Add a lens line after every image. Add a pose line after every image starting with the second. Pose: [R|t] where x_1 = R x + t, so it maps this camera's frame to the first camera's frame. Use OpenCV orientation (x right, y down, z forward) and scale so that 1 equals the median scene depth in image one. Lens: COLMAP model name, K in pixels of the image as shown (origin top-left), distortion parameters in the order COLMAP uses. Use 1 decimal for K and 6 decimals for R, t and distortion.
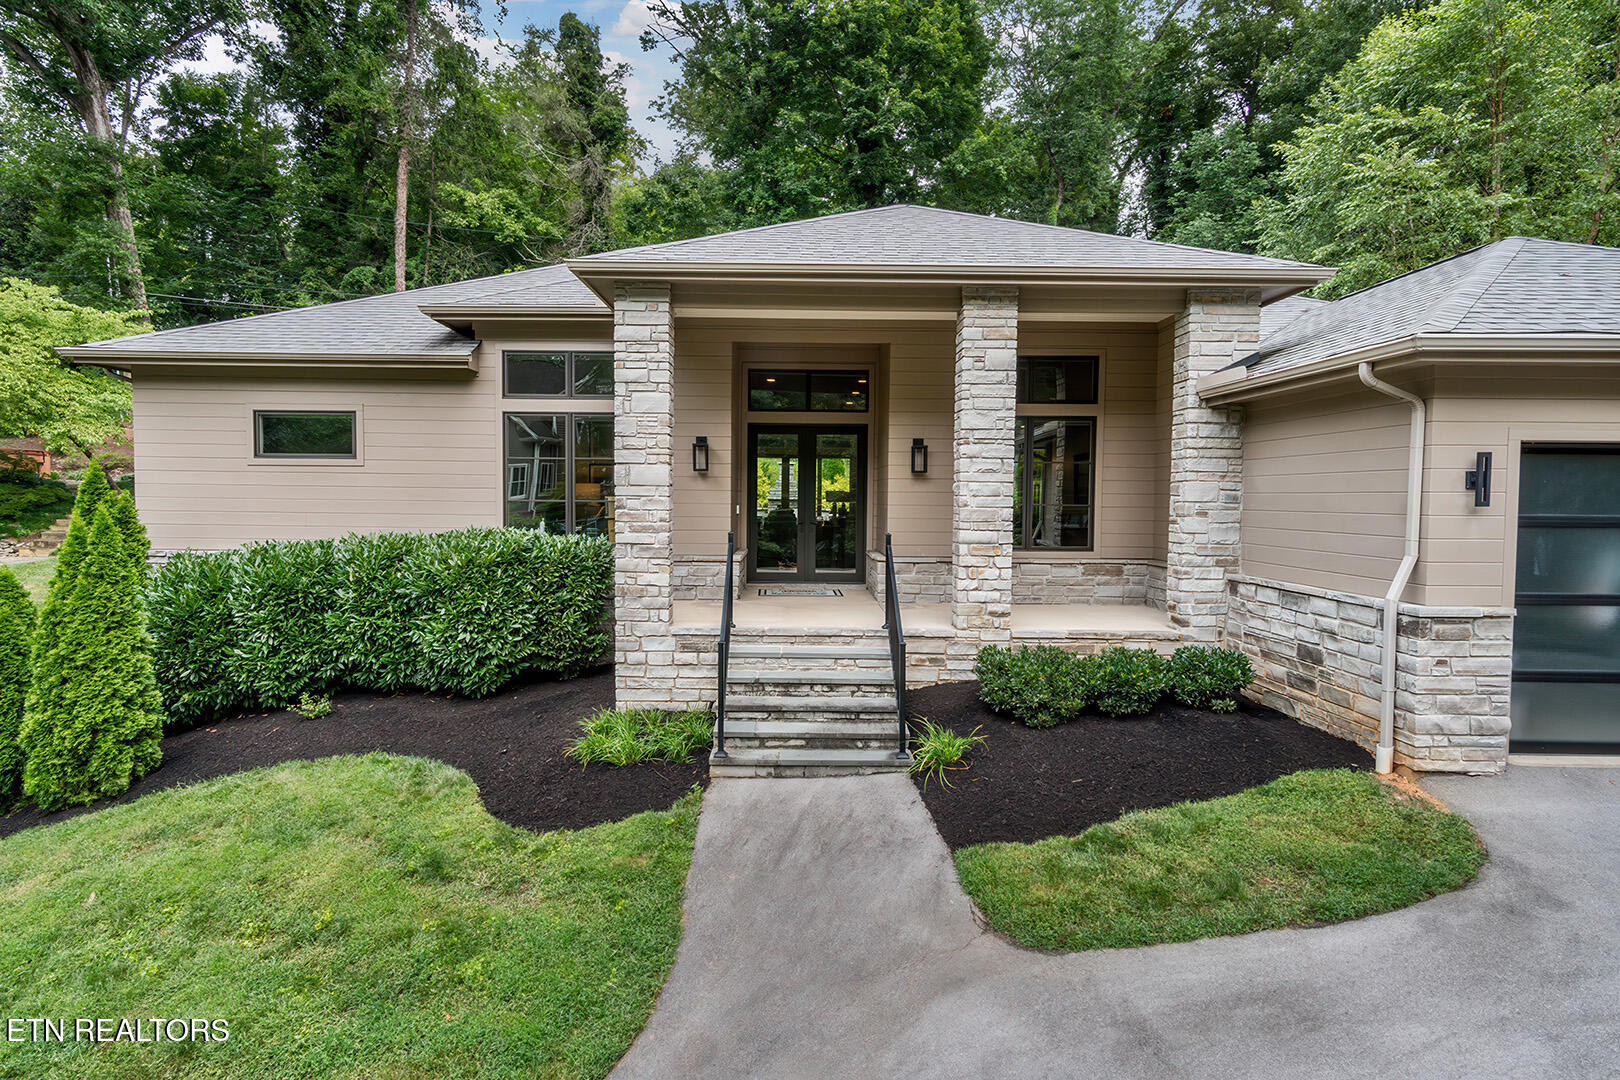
lens RADIAL K [[933.0, 0, 759.0], [0, 933.0, 519.7], [0, 0, 1]] dist [0.003151, 0.002768]
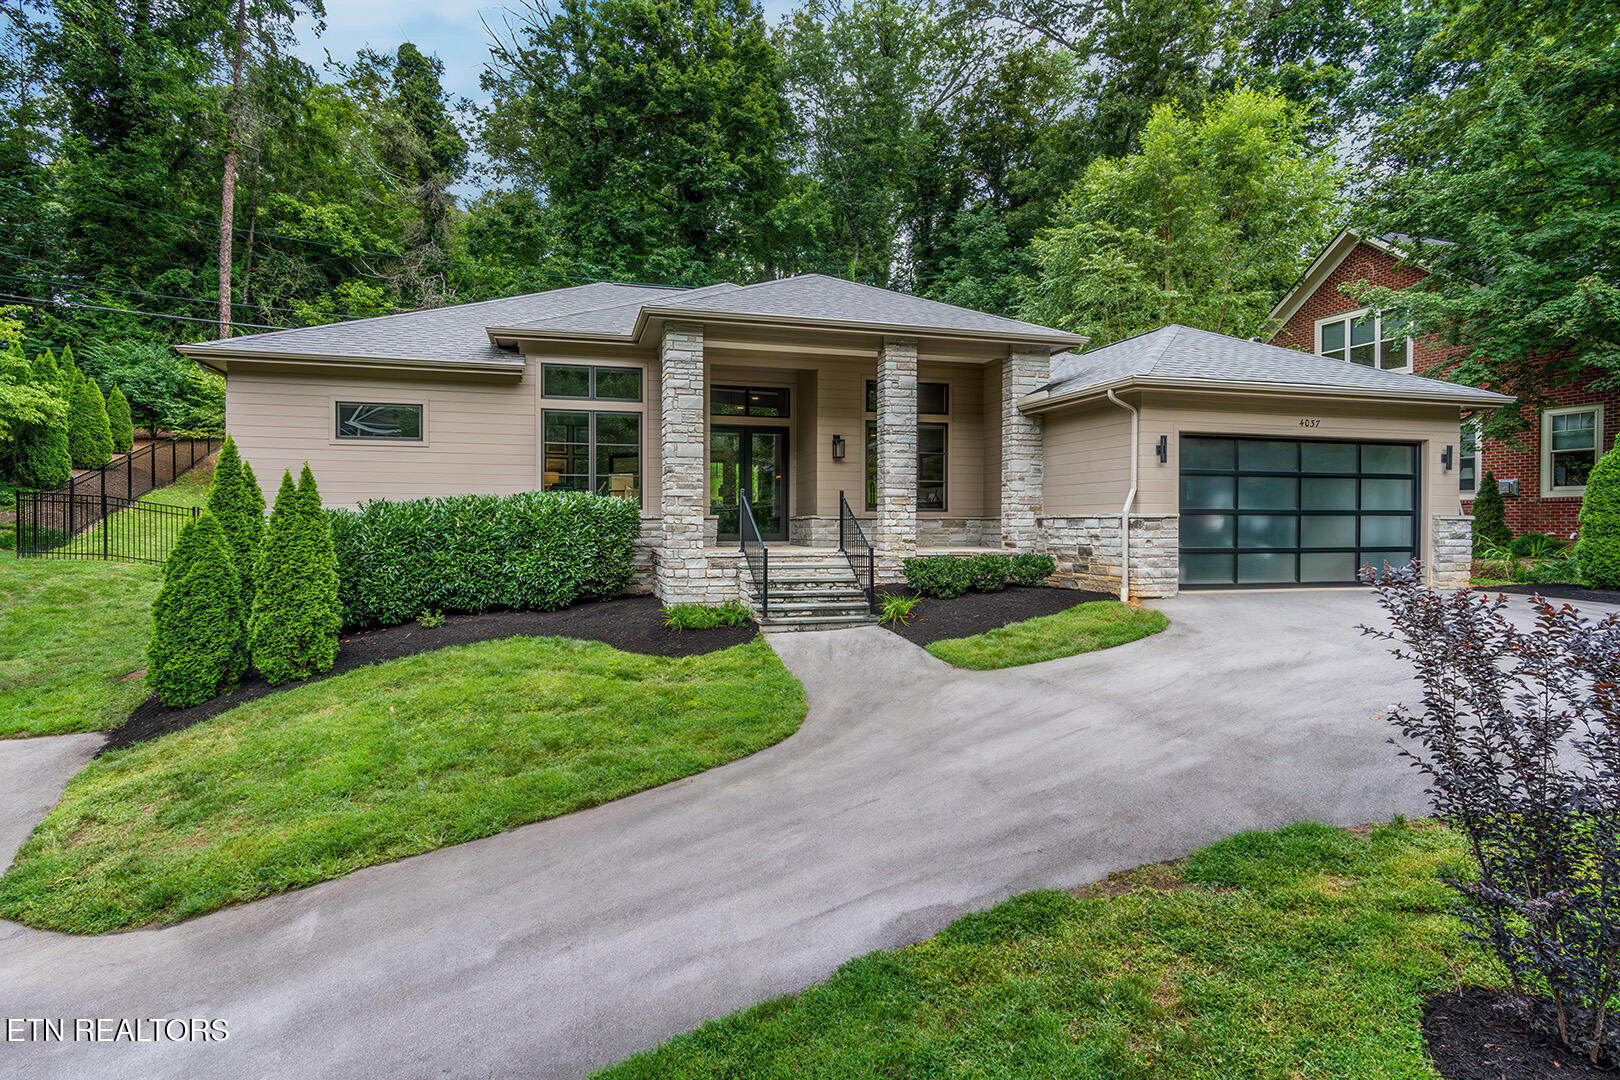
lens RADIAL K [[879.2, 0, 819.4], [0, 879.2, 492.0], [0, 0, 1]] dist [0.003990, 0.002273]
pose [[0.960484, 0.002702, 0.278321, -0.302218], [0.011144, 0.998778, -0.048153, 0.086616], [-0.278111, 0.049352, 0.959280, -0.394024]]
